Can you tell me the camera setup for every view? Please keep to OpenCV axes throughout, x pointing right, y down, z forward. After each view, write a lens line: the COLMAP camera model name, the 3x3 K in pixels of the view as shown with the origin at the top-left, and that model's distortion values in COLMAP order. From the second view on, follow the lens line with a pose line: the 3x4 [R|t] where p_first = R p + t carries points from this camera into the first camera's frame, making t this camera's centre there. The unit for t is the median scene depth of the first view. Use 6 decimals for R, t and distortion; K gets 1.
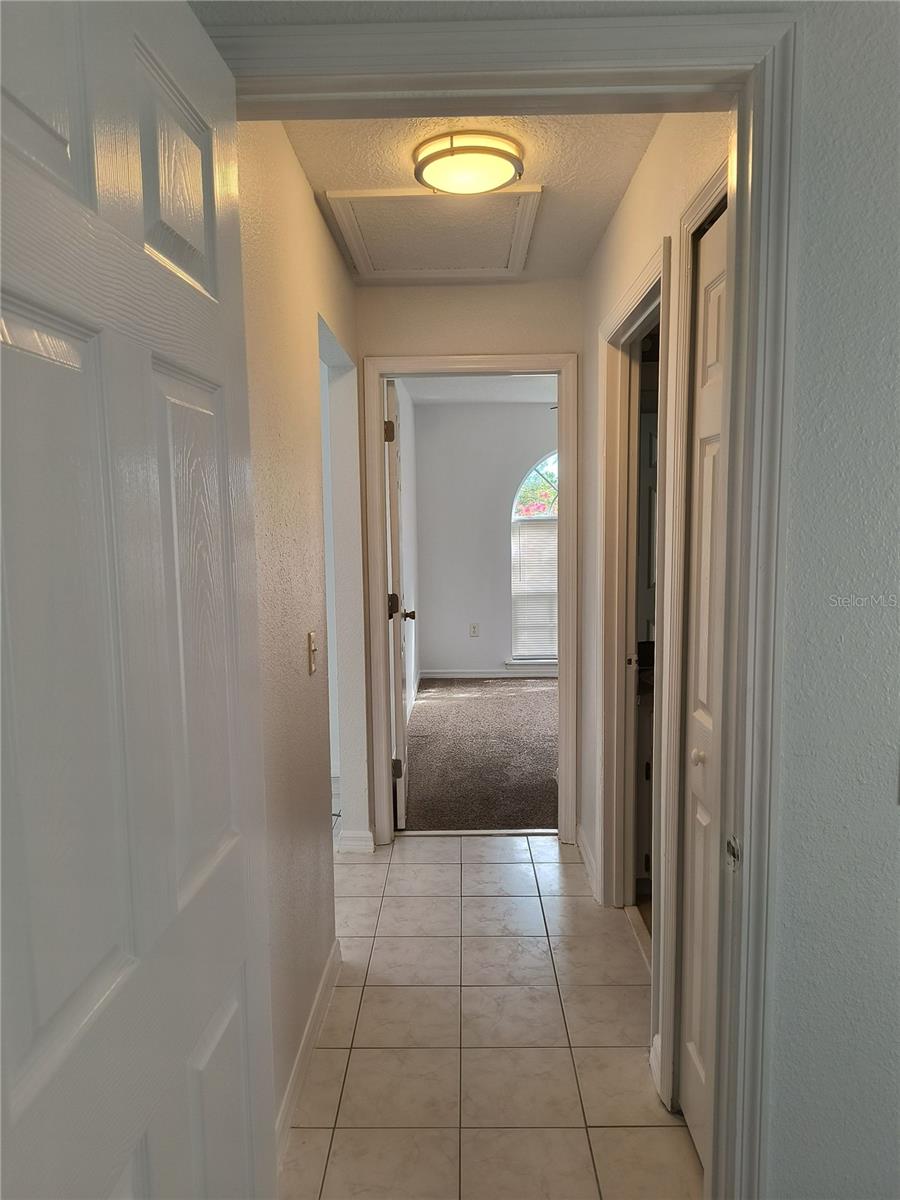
lens RADIAL K [[839.4, 0, 449.6], [0, 839.4, 604.5], [0, 0, 1]] dist [0.048126, -0.051263]
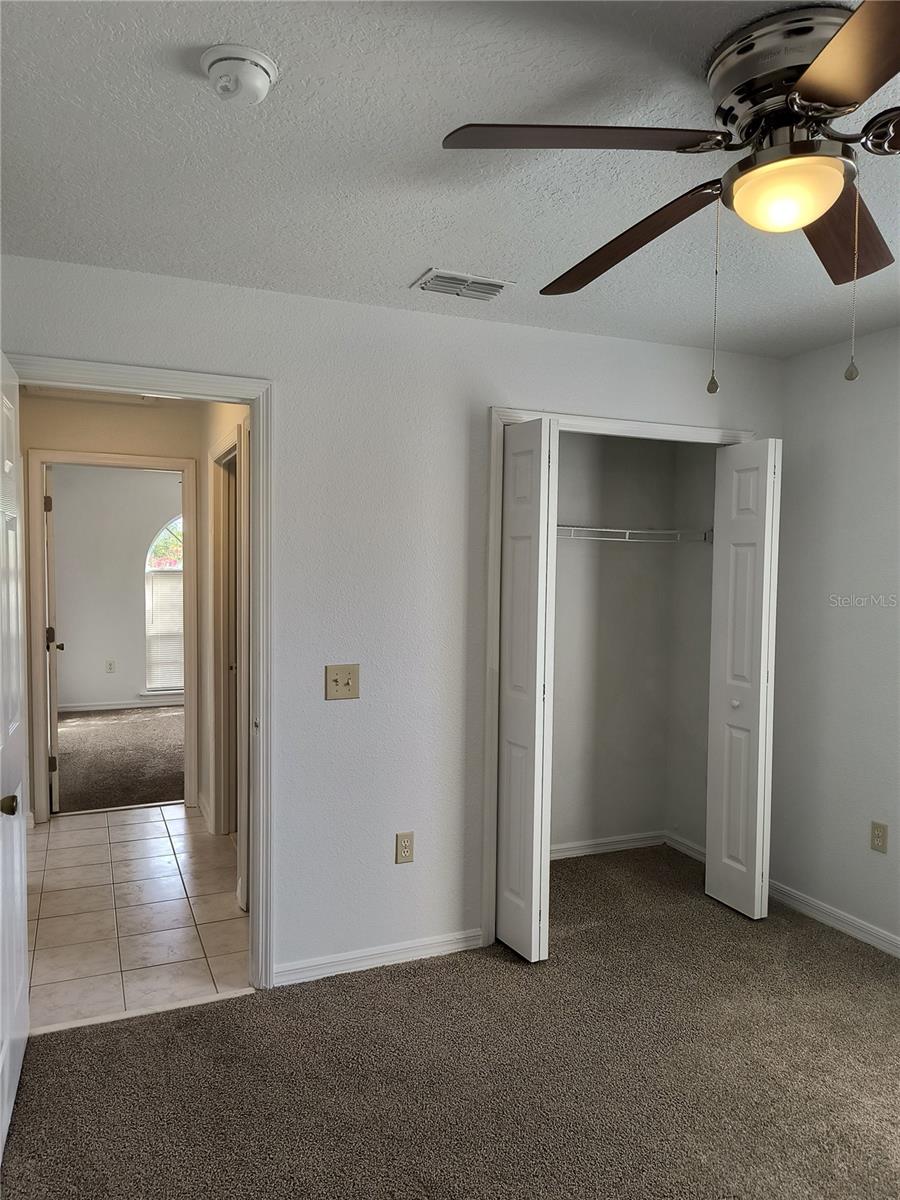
lens RADIAL K [[839.4, 0, 451.1], [0, 839.4, 610.0], [0, 0, 1]] dist [0.048126, -0.051263]
pose [[0.911238, 0.000532, 0.411879, -0.040064], [0.021057, 0.998631, -0.047875, 0.034350], [-0.411341, 0.052298, 0.909980, -0.429039]]
